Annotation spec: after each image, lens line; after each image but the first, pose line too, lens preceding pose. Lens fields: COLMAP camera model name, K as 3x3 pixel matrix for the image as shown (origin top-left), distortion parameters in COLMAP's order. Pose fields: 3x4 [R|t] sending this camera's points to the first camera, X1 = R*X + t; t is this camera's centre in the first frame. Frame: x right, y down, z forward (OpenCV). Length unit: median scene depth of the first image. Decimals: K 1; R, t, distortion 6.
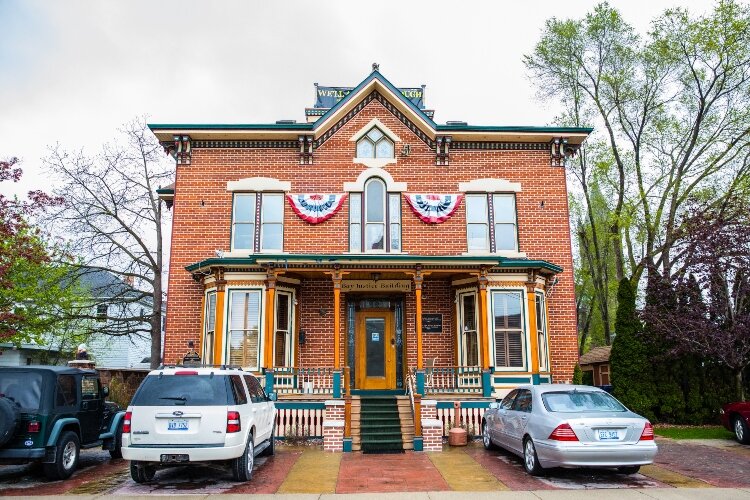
lens RADIAL K [[485.8, 0, 375.0], [0, 485.8, 250.0], [0, 0, 1]] dist [-0.036661, 0.003866]
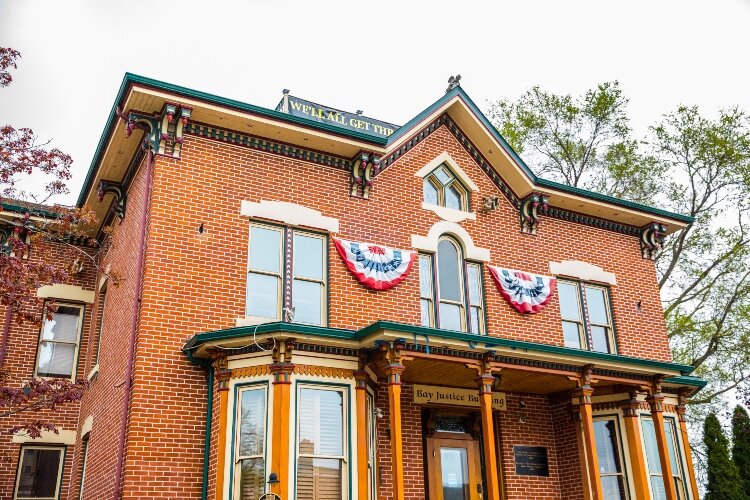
lens RADIAL K [[660.7, 0, 374.3], [0, 660.7, 274.1], [0, 0, 1]] dist [-0.001582, -0.000716]
pose [[0.922787, 0.139028, 0.359353, -0.423868], [-0.081833, 0.982074, -0.169808, 0.068181], [-0.376519, 0.127290, 0.917622, 0.210331]]
